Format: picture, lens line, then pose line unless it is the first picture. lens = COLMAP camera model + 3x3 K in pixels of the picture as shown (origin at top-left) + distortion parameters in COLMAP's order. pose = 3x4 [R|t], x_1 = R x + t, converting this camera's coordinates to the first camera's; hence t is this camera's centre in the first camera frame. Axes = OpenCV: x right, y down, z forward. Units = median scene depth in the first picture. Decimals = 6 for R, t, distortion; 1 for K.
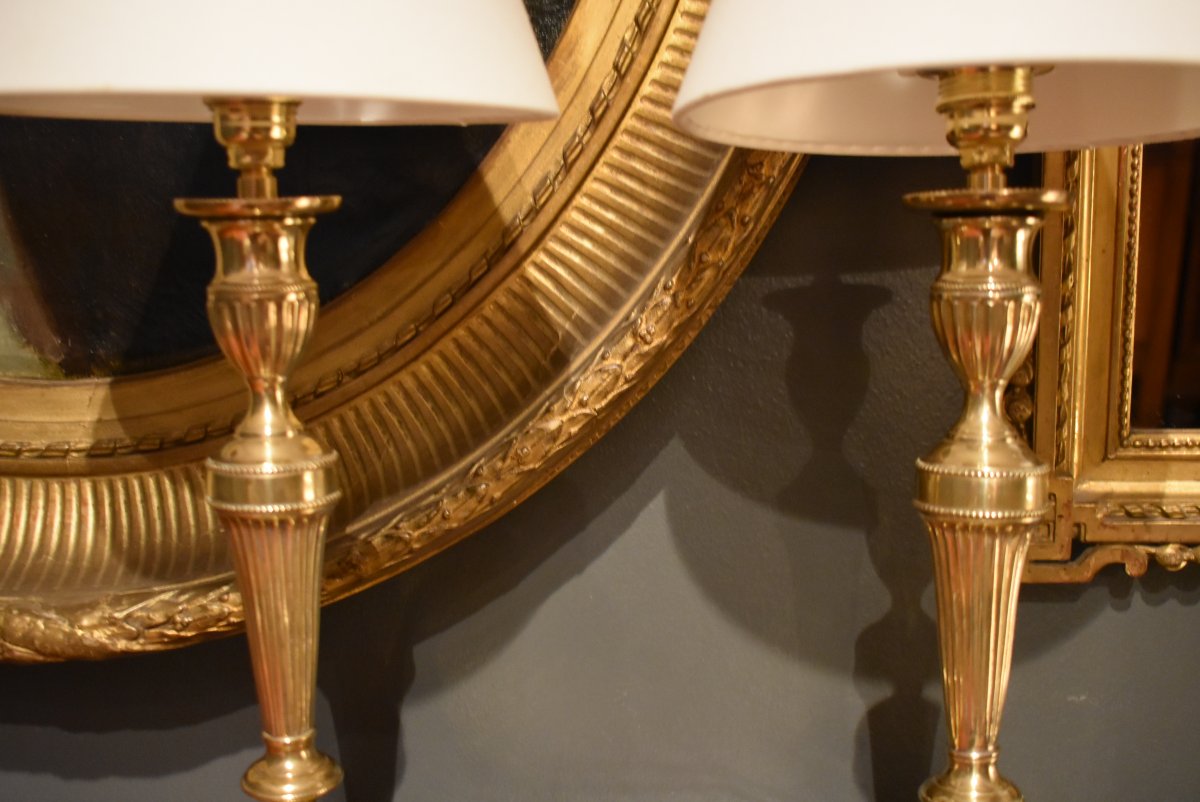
lens RADIAL K [[1330.4, 0, 600.8], [0, 1330.4, 404.1], [0, 0, 1]] dist [-0.068797, 0.000000]
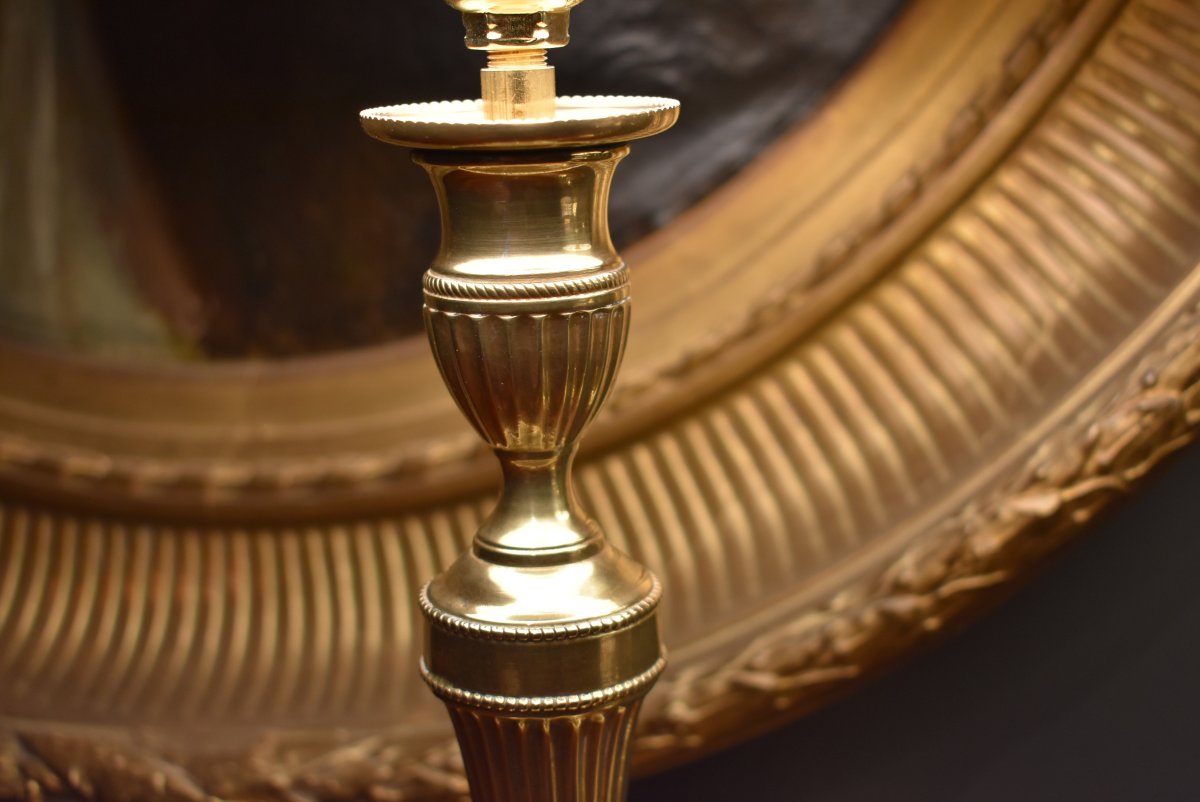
lens RADIAL K [[1735.4, 0, 624.0], [0, 1735.4, 419.9], [0, 0, 1]] dist [-0.051662, 0.000000]
pose [[0.981989, 0.034357, -0.185790, -0.071351], [-0.018324, 0.996010, 0.087335, -0.074746], [0.188050, -0.082358, 0.978700, 0.268776]]
